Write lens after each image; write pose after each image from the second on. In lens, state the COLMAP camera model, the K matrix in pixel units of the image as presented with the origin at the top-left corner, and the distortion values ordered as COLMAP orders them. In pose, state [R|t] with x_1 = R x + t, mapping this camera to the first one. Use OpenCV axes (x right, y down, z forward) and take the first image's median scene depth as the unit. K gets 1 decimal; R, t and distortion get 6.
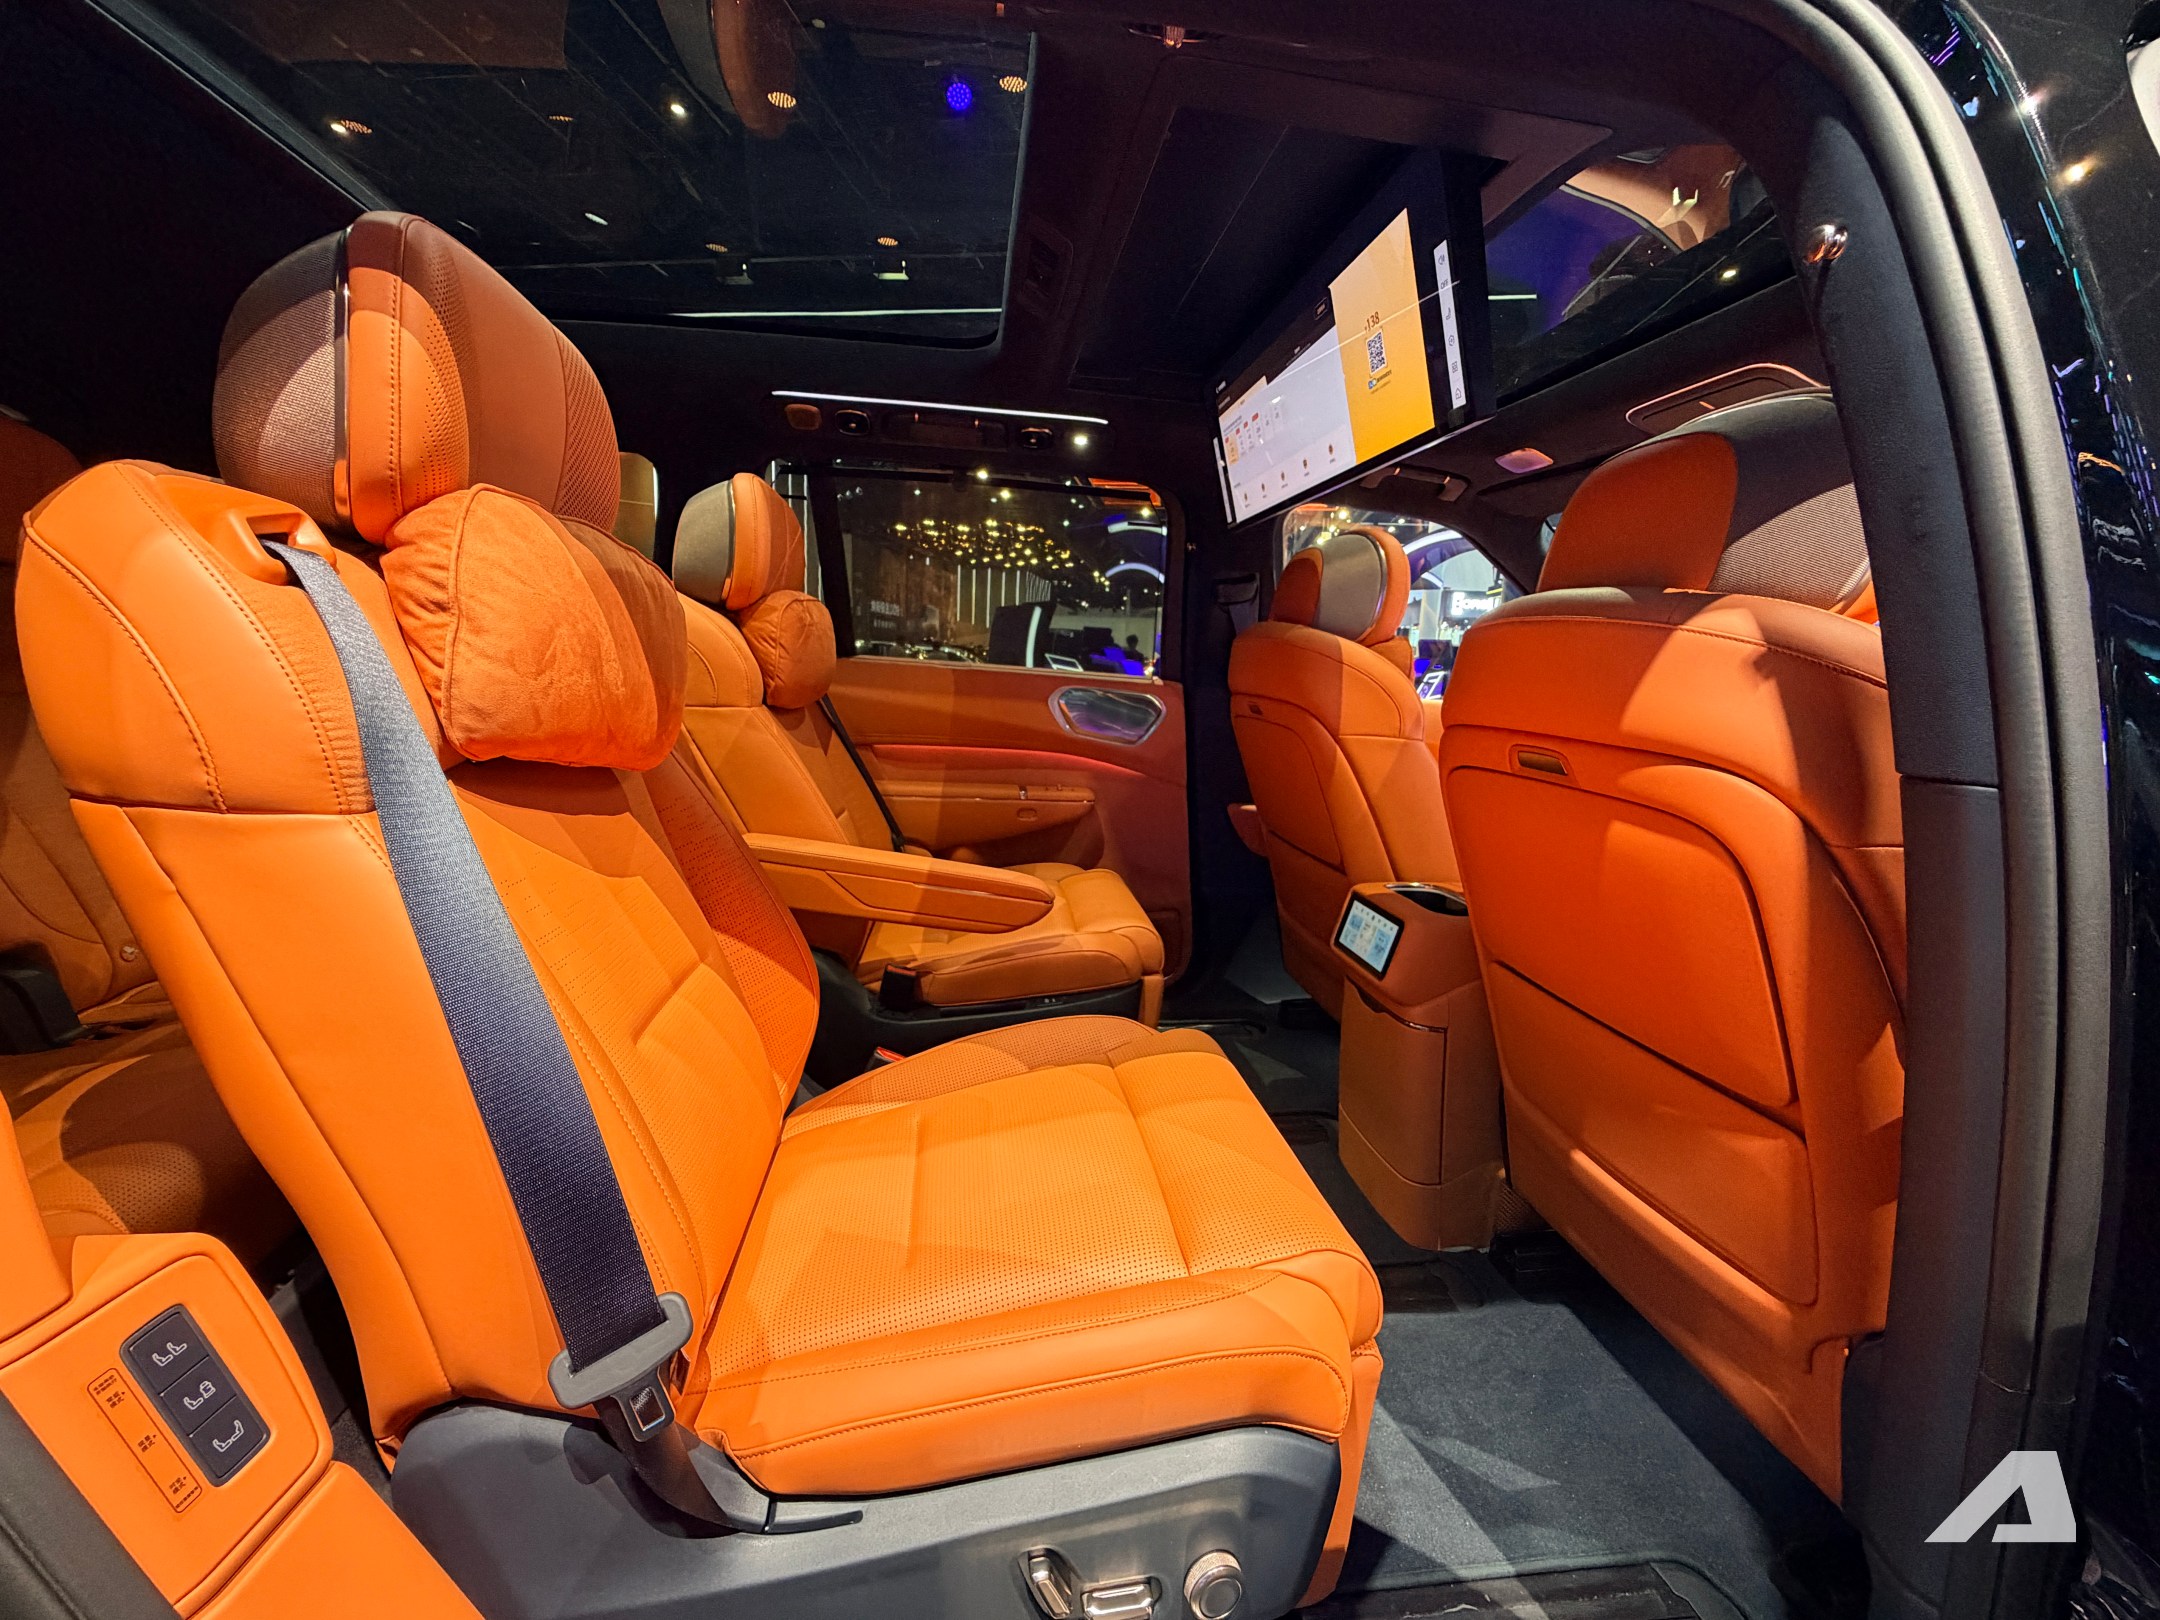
lens RADIAL K [[863.6, 0, 1077.8], [0, 863.6, 805.7], [0, 0, 1]] dist [0.003555, 0.000451]
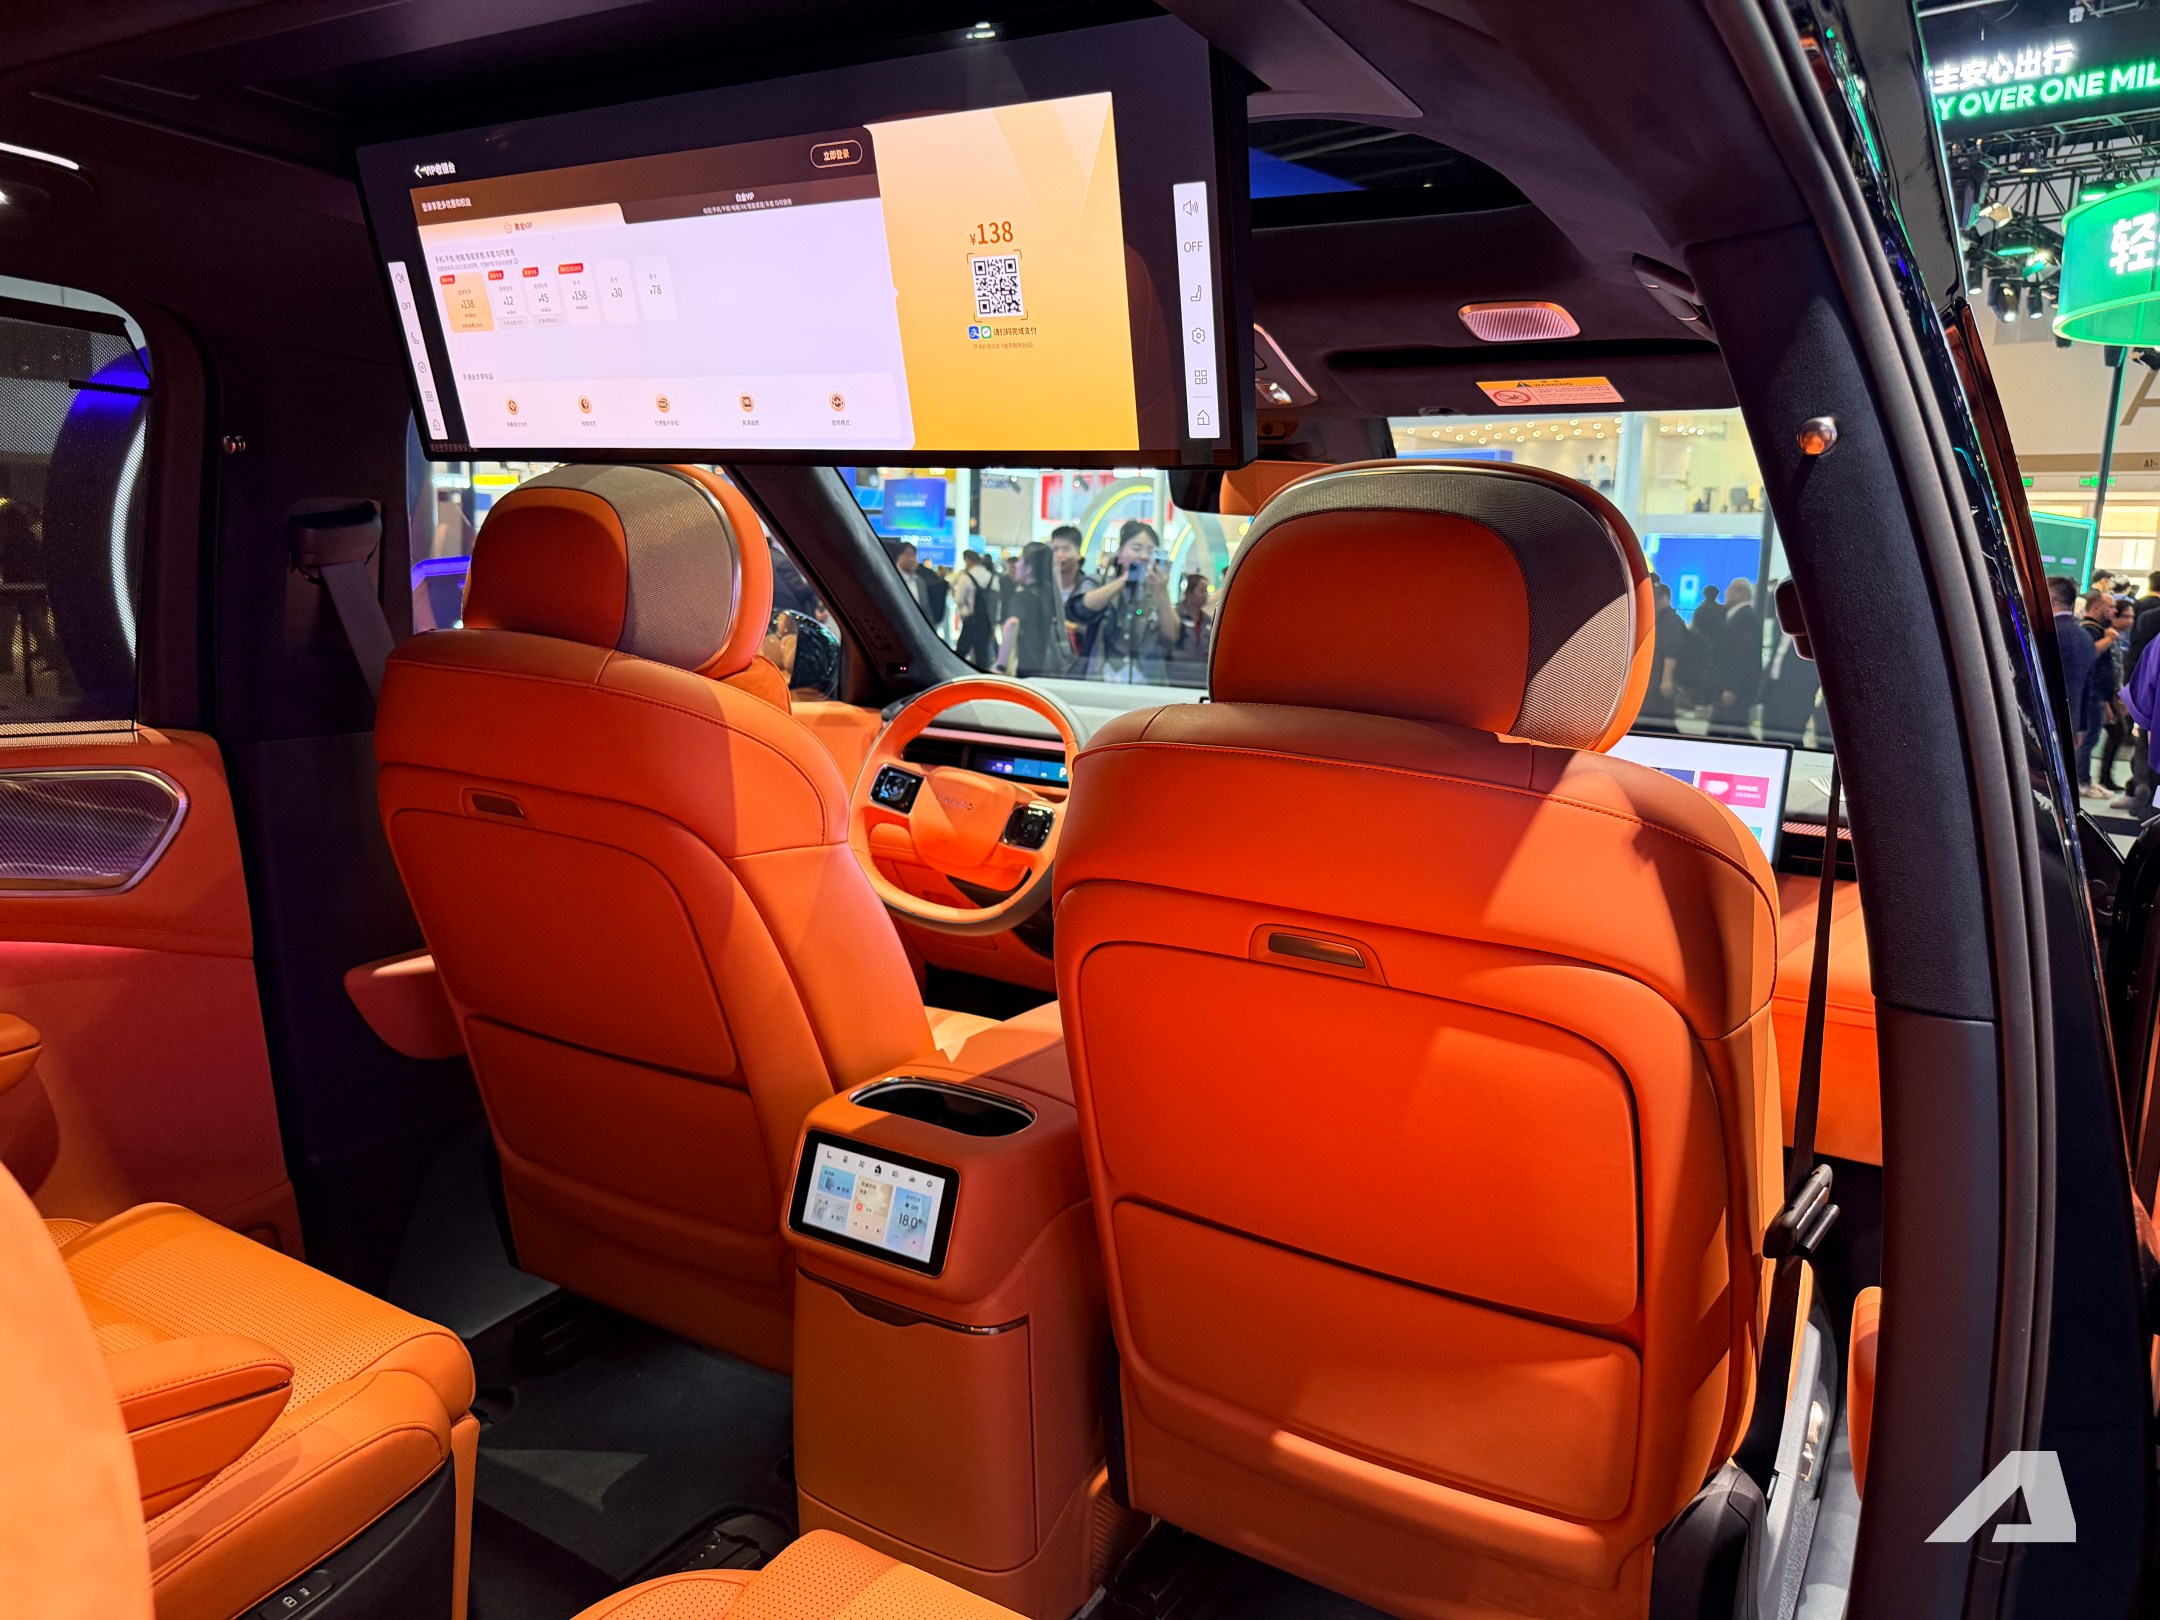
lens RADIAL K [[1527.9, 0, 1077.6], [0, 1527.9, 805.0], [0, 0, 1]] dist [0.059887, -0.075303]
pose [[0.630996, -0.142096, 0.762662, -0.348476], [0.117357, 0.989253, 0.087217, -0.200689], [-0.766858, 0.034470, 0.640890, 0.234235]]
